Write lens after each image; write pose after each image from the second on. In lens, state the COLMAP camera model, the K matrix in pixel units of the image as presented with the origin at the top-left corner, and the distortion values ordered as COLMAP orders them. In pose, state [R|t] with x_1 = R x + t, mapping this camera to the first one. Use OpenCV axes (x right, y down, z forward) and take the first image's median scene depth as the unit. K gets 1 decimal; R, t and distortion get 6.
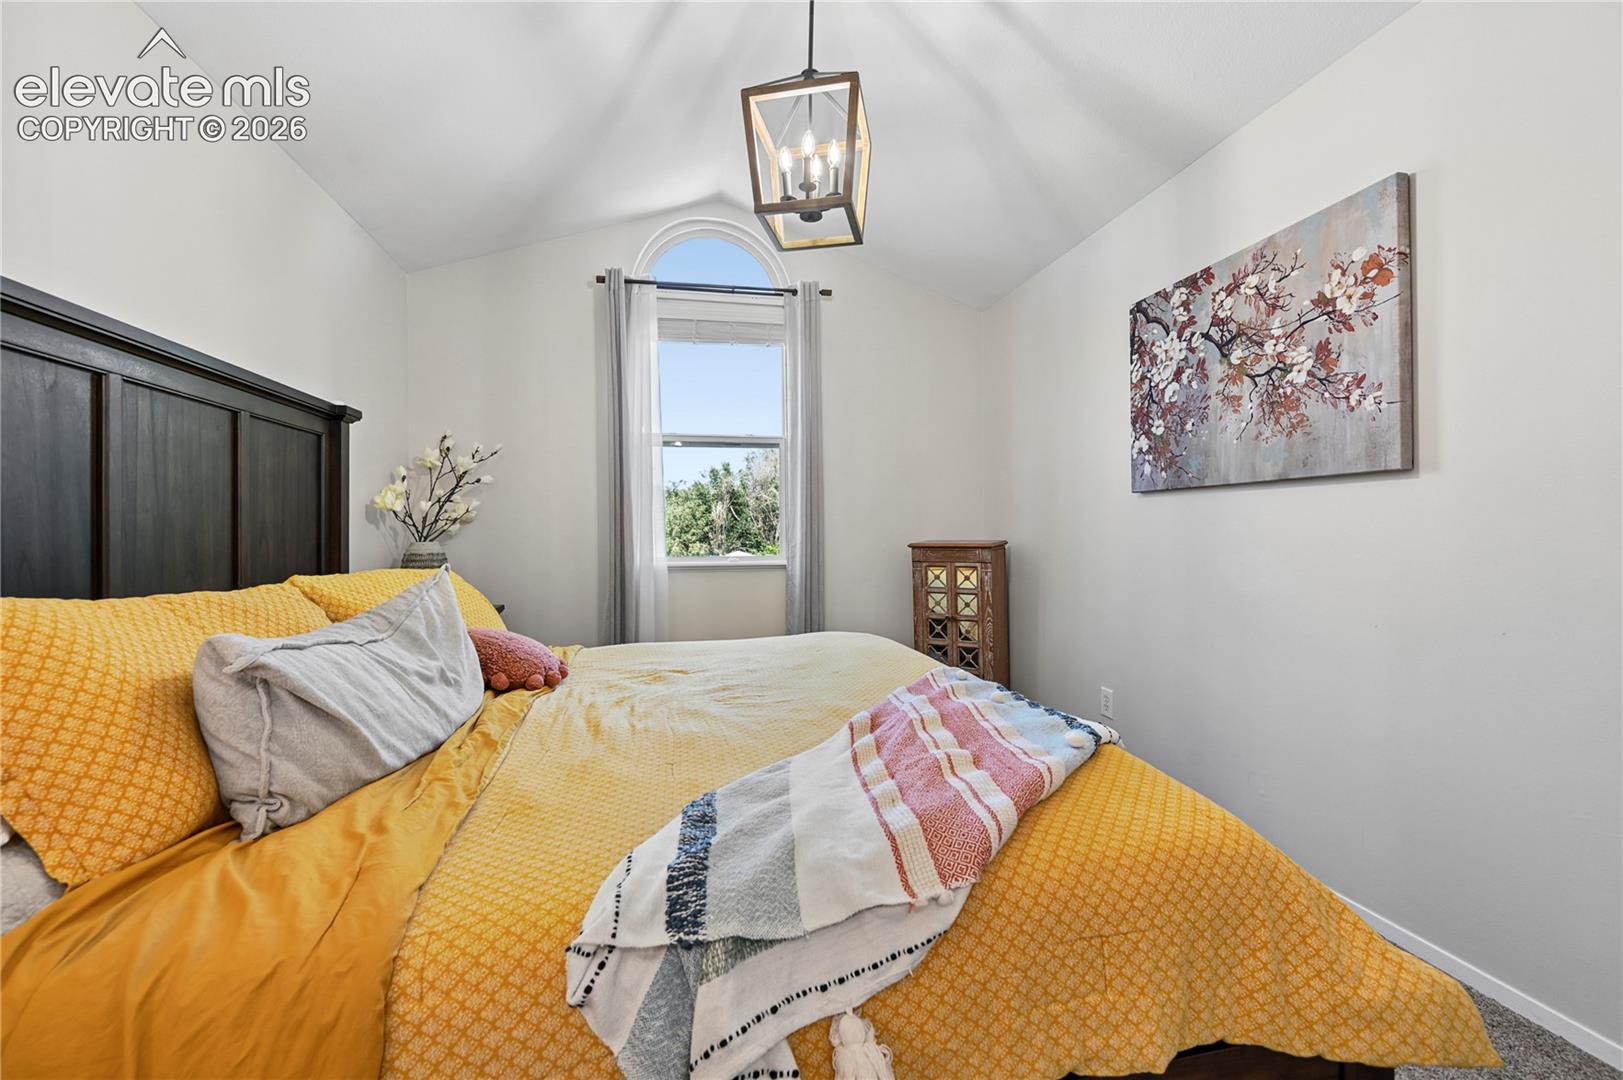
lens RADIAL K [[651.6, 0, 819.1], [0, 651.6, 531.9], [0, 0, 1]] dist [0.000866, 0.000147]
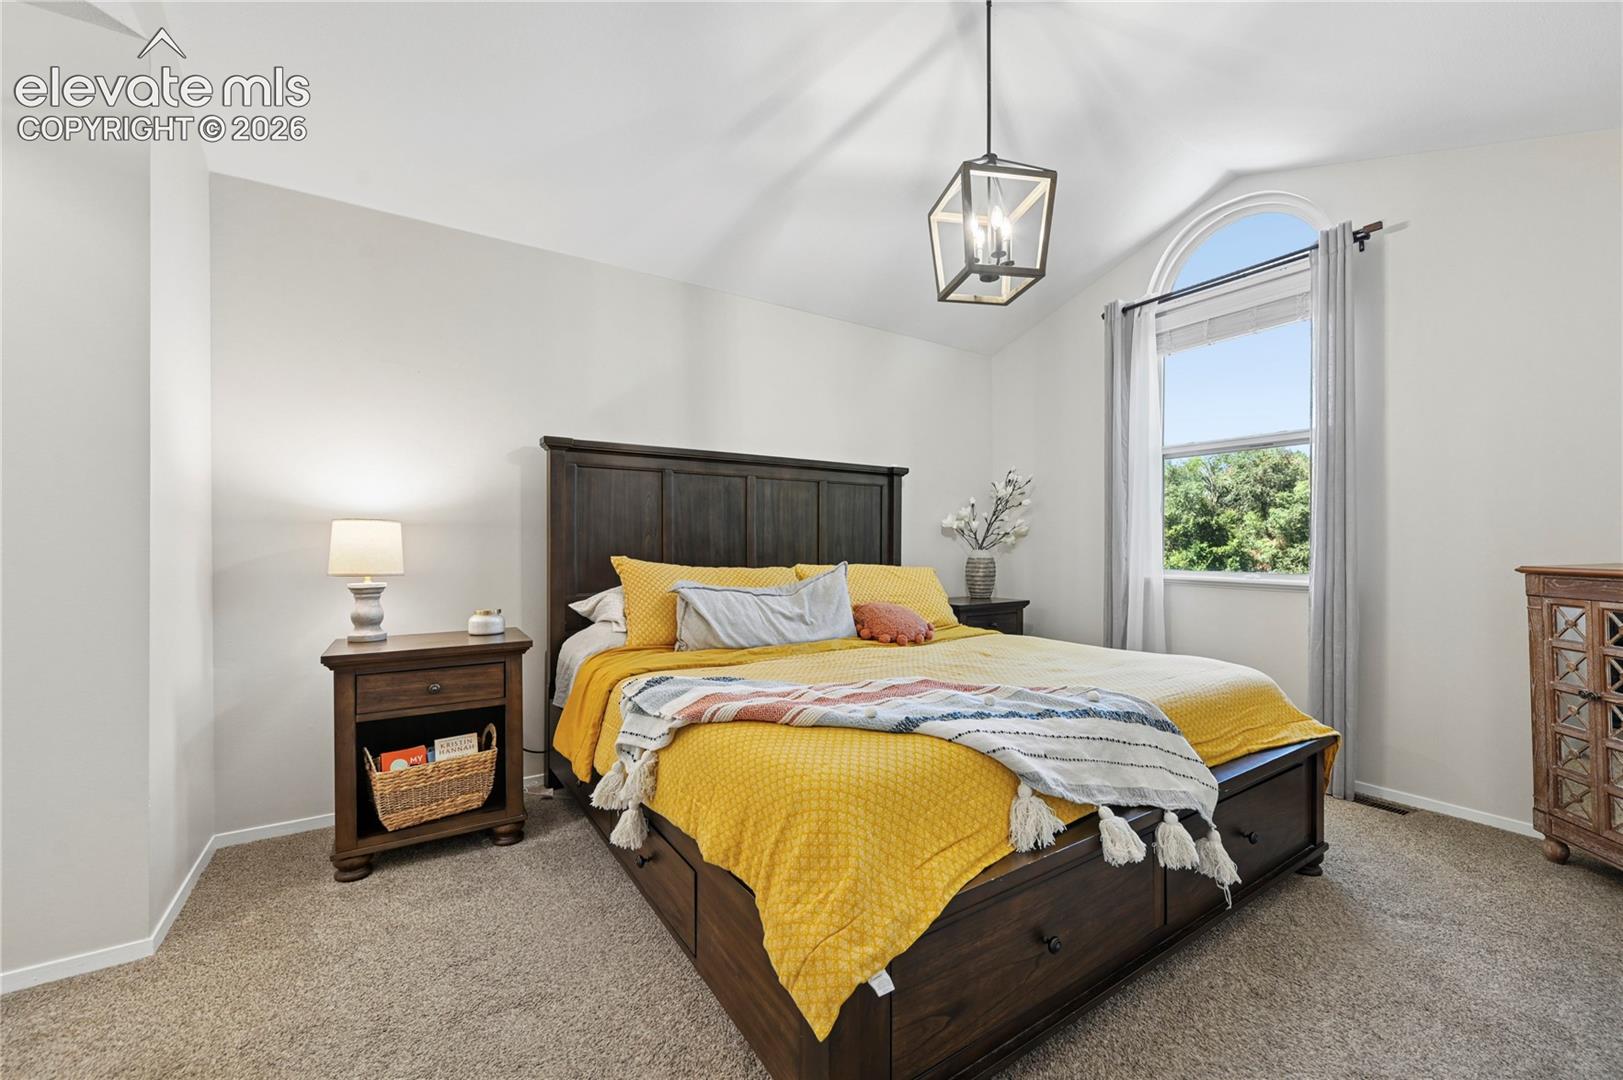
lens RADIAL K [[651.6, 0, 825.8], [0, 651.6, 542.2], [0, 0, 1]] dist [0.000866, 0.000147]
pose [[0.365128, 0.003250, -0.930952, 0.522612], [-0.006815, 0.999976, 0.000818, -0.001293], [0.930932, 0.006046, 0.365141, 0.158282]]
